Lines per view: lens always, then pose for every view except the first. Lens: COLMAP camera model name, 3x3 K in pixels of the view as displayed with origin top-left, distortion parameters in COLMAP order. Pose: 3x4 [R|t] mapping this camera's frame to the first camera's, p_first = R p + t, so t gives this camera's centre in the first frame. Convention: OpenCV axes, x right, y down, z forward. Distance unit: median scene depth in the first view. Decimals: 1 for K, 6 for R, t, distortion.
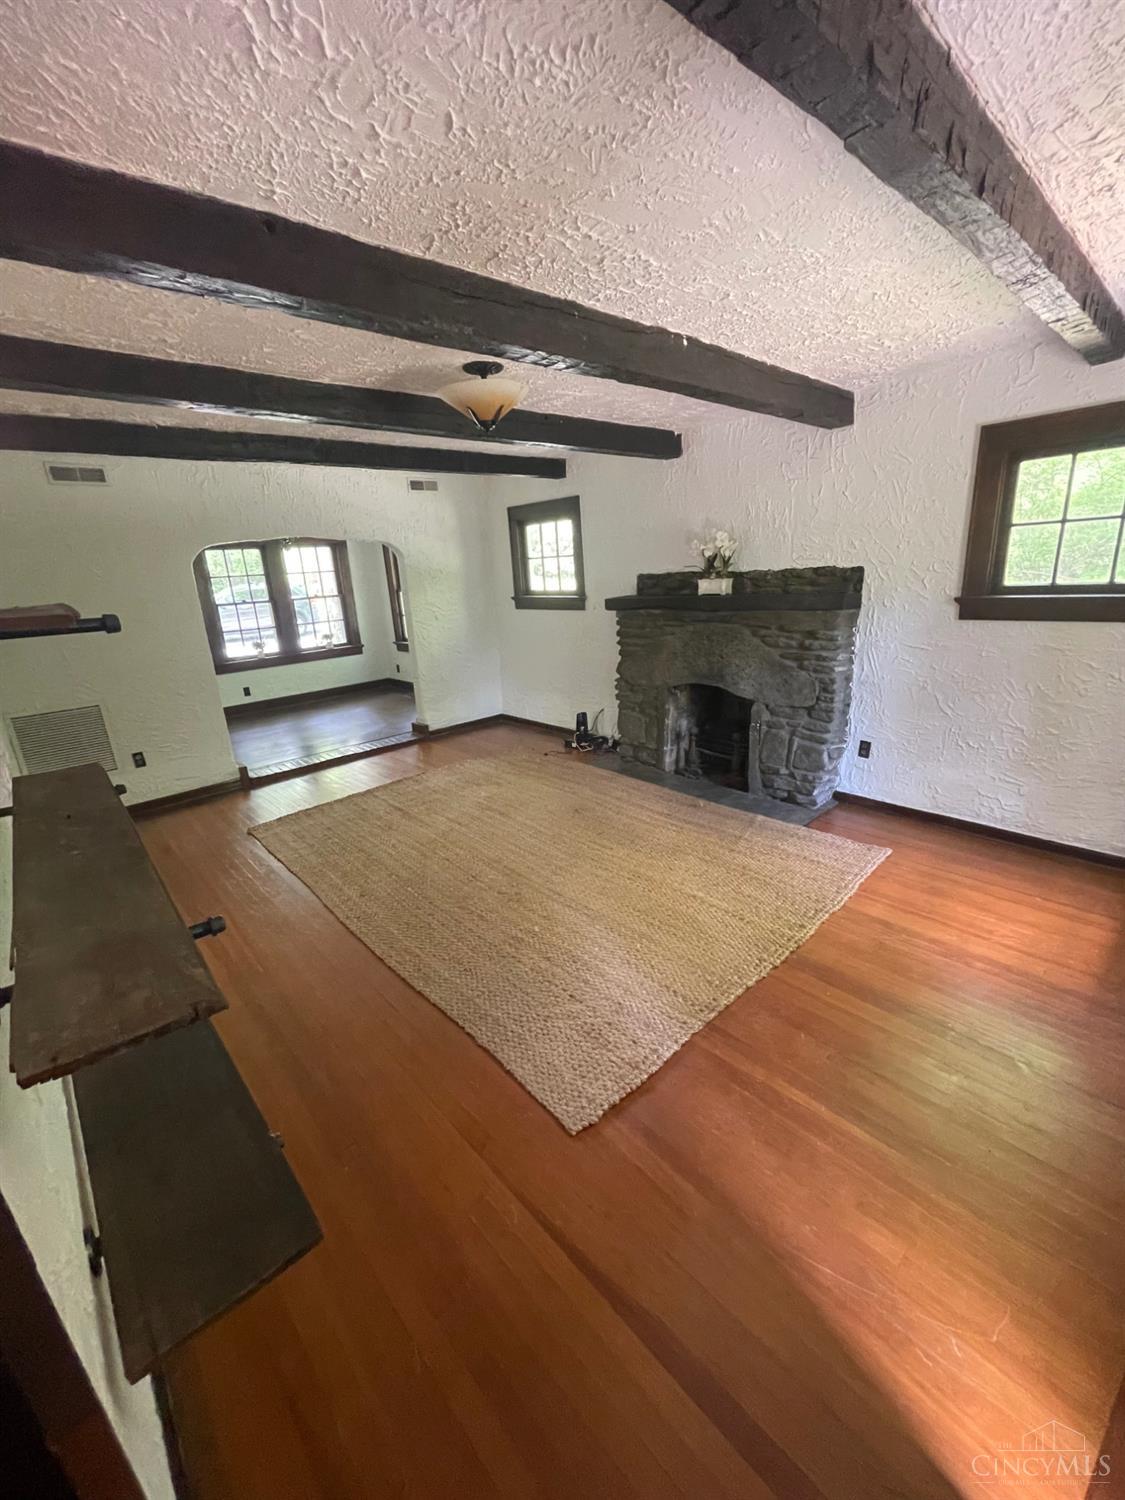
lens RADIAL K [[603.1, 0, 562.5], [0, 603.1, 750.0], [0, 0, 1]] dist [-0.002235, -0.000518]
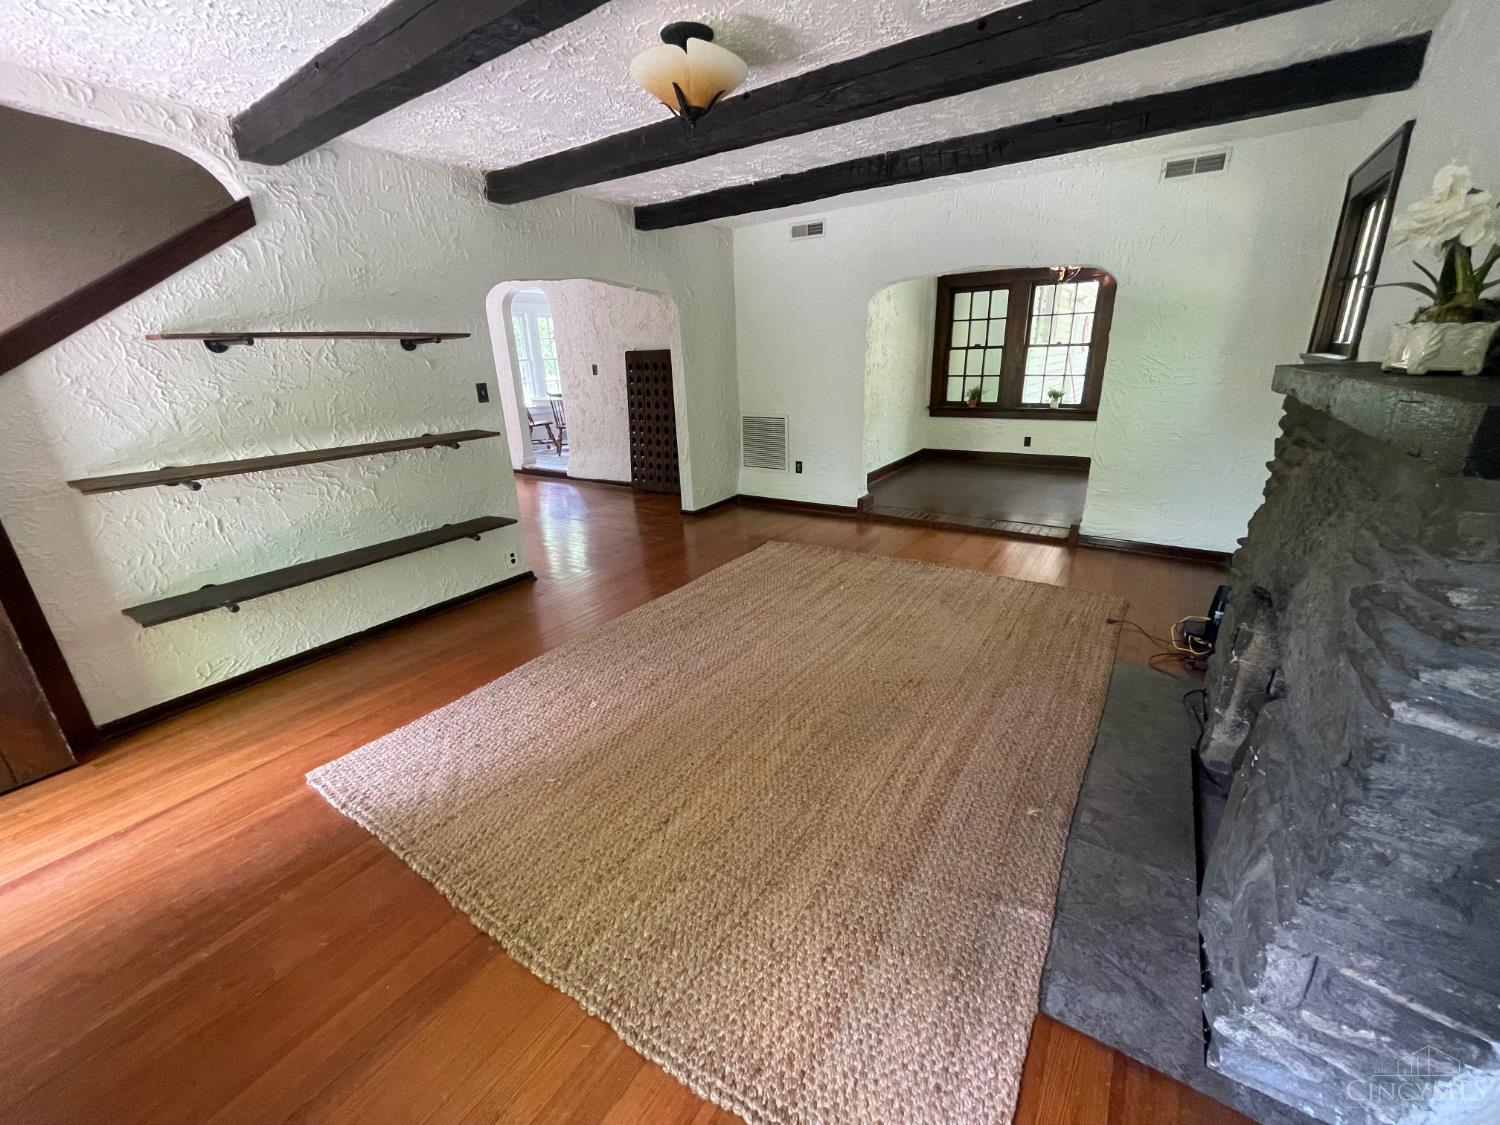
lens RADIAL K [[603.1, 0, 750.0], [0, 603.1, 562.5], [0, 0, 1]] dist [-0.002235, -0.000518]
pose [[0.242905, 0.364241, -0.899069, 0.495242], [-0.267827, 0.915984, 0.298734, -0.160026], [0.932344, 0.168231, 0.320051, 0.563706]]
